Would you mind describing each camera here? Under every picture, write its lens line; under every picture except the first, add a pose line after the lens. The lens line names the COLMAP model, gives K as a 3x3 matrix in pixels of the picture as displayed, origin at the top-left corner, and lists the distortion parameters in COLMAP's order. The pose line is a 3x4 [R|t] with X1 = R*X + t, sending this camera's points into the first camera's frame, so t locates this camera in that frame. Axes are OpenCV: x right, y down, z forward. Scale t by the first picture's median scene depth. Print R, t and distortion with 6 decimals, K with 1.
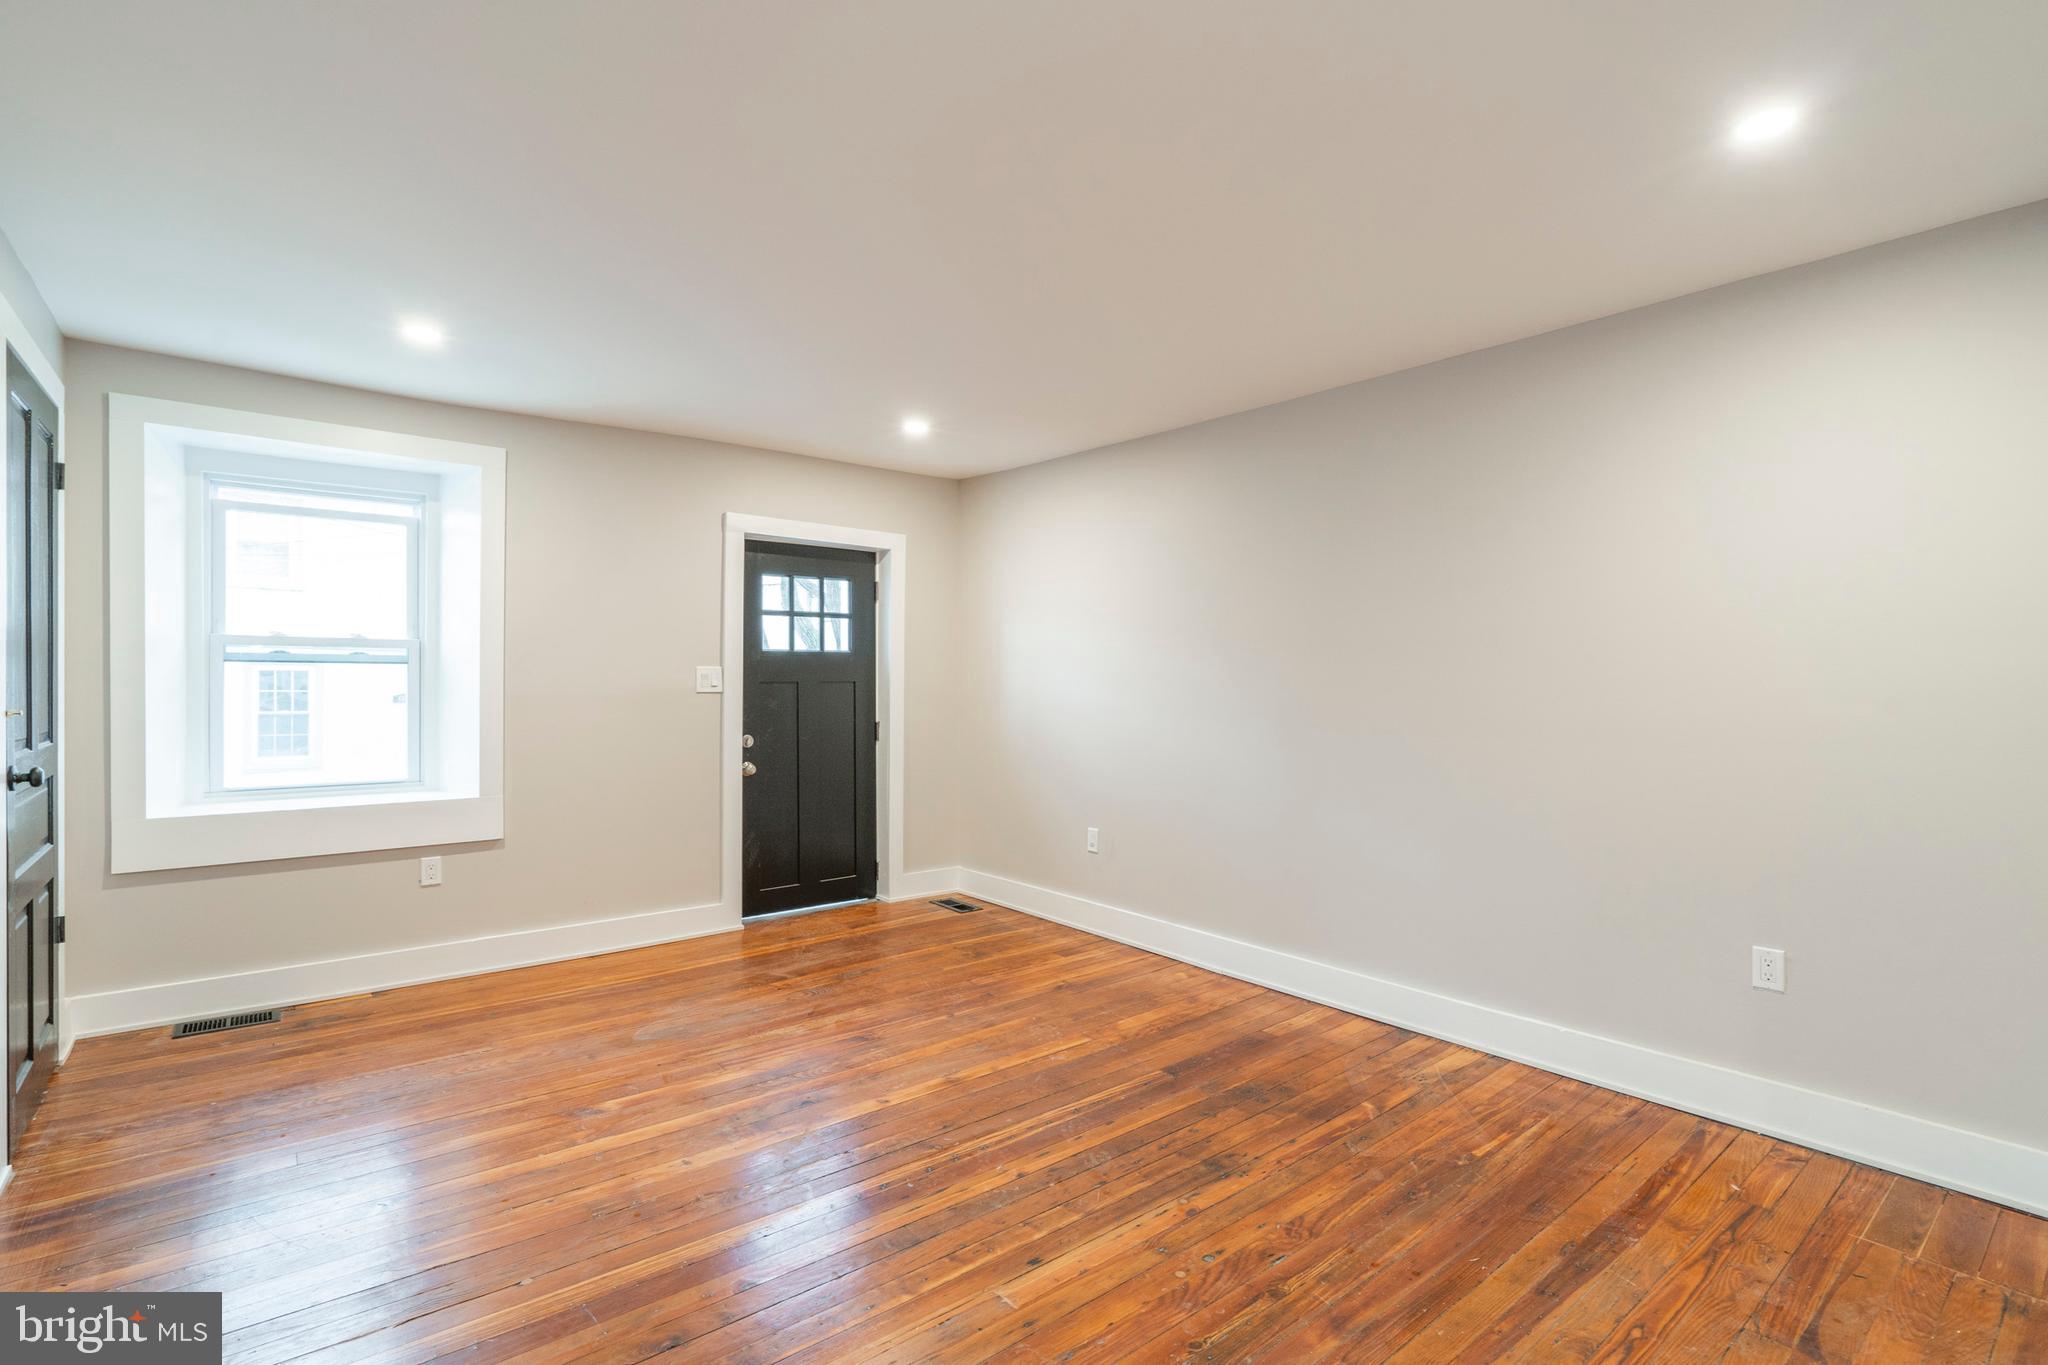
lens RADIAL K [[943.9, 0, 982.5], [0, 943.9, 686.1], [0, 0, 1]] dist [0.000138, 0.000221]
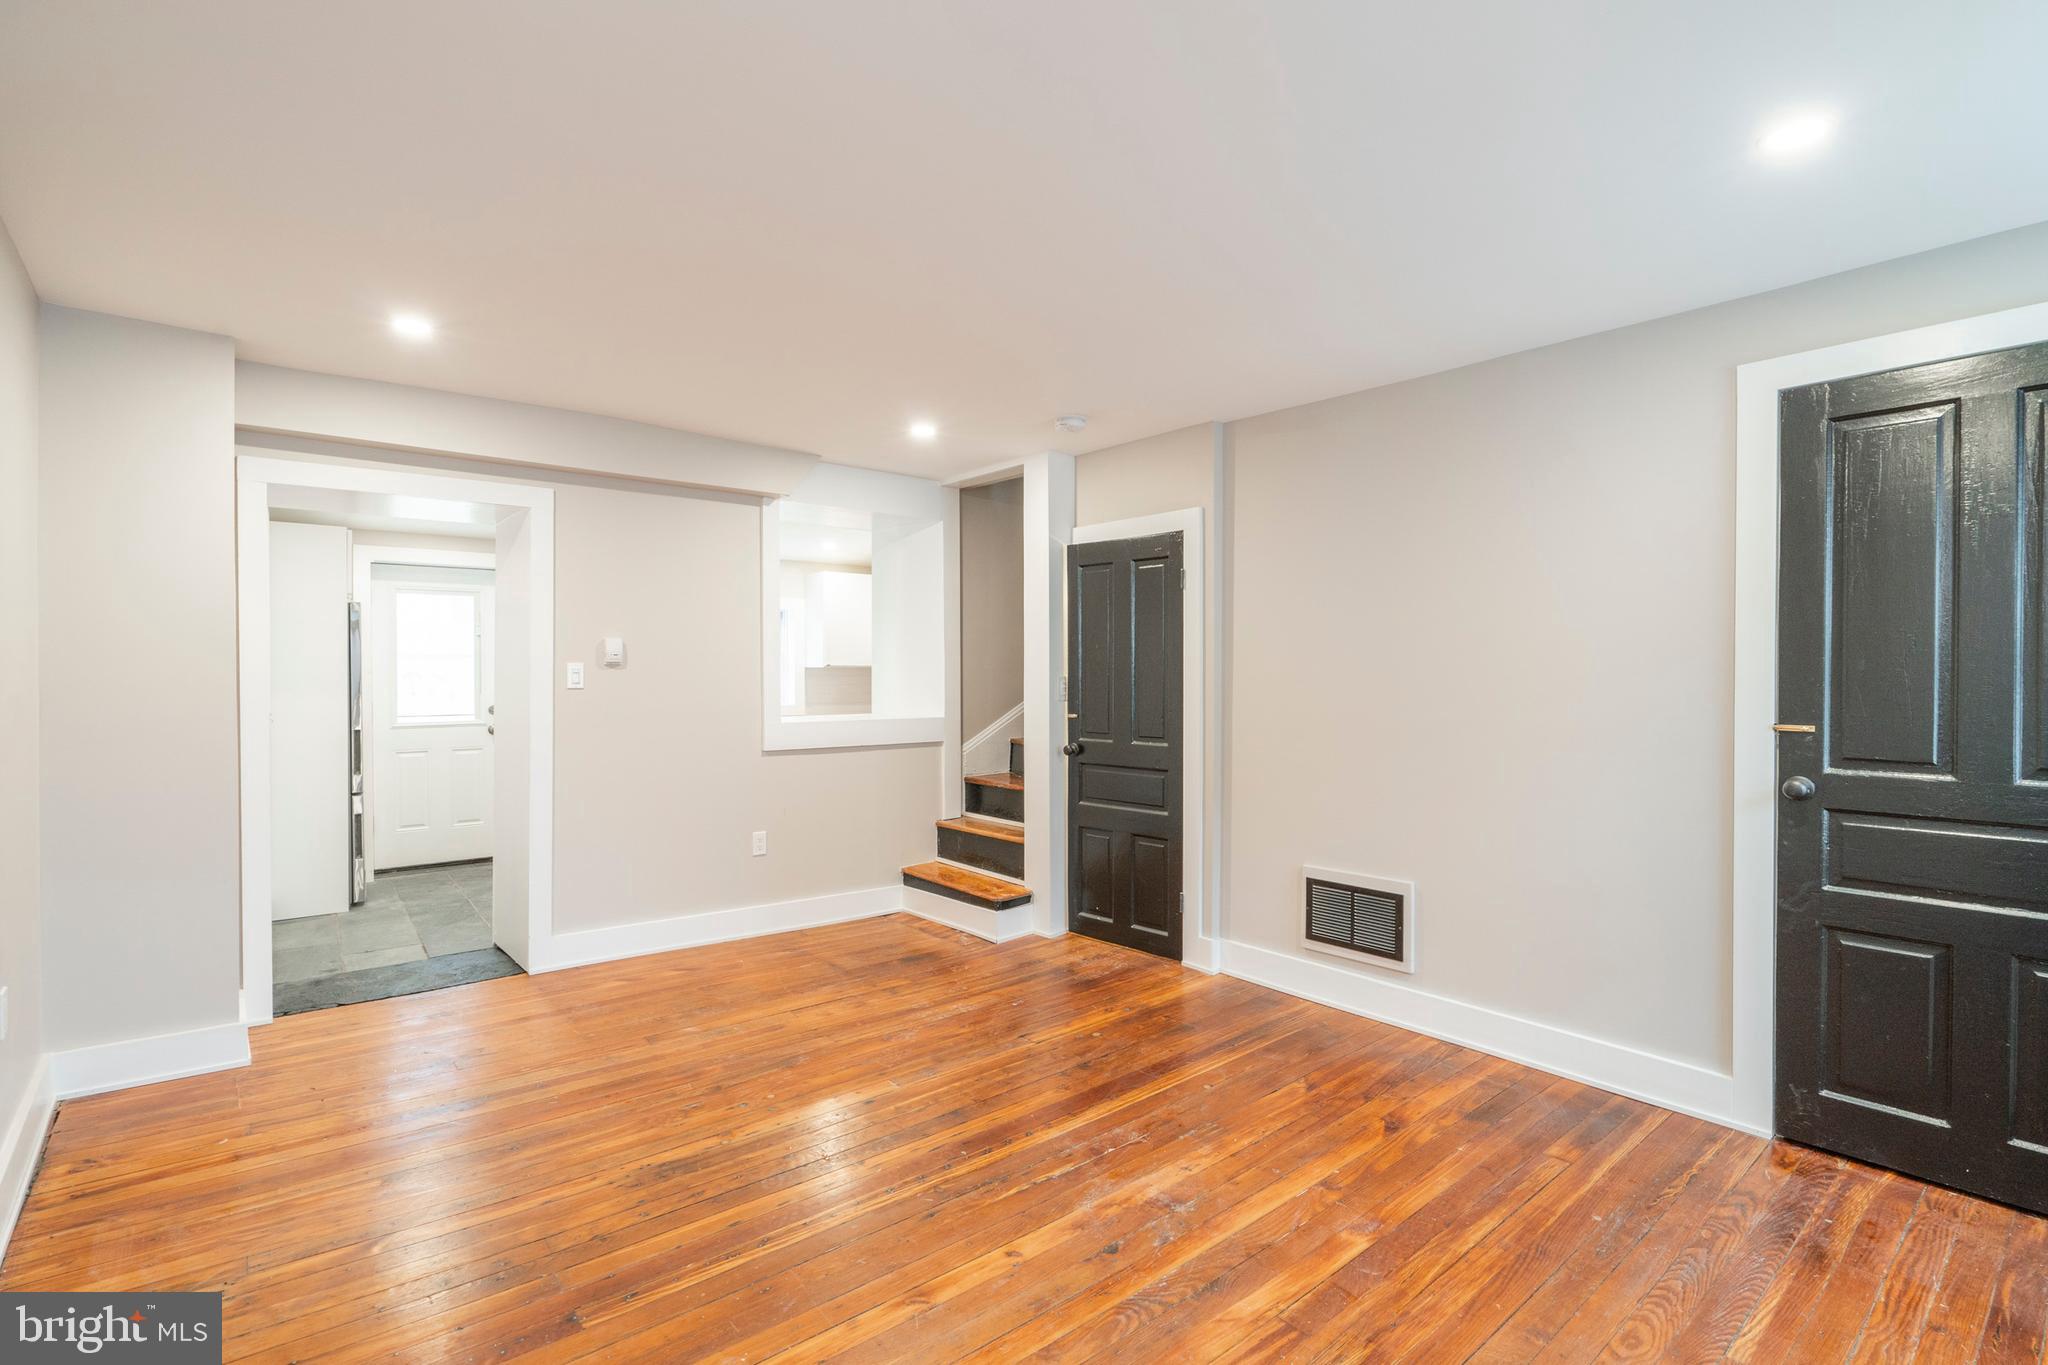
lens RADIAL K [[978.1, 0, 1005.0], [0, 978.1, 682.4], [0, 0, 1]] dist [-0.002720, -0.000252]
pose [[-0.999498, -0.007037, -0.030895, -0.054809], [-0.007509, 0.999857, 0.015183, -0.023448], [0.030783, 0.015407, -0.999407, 1.365168]]
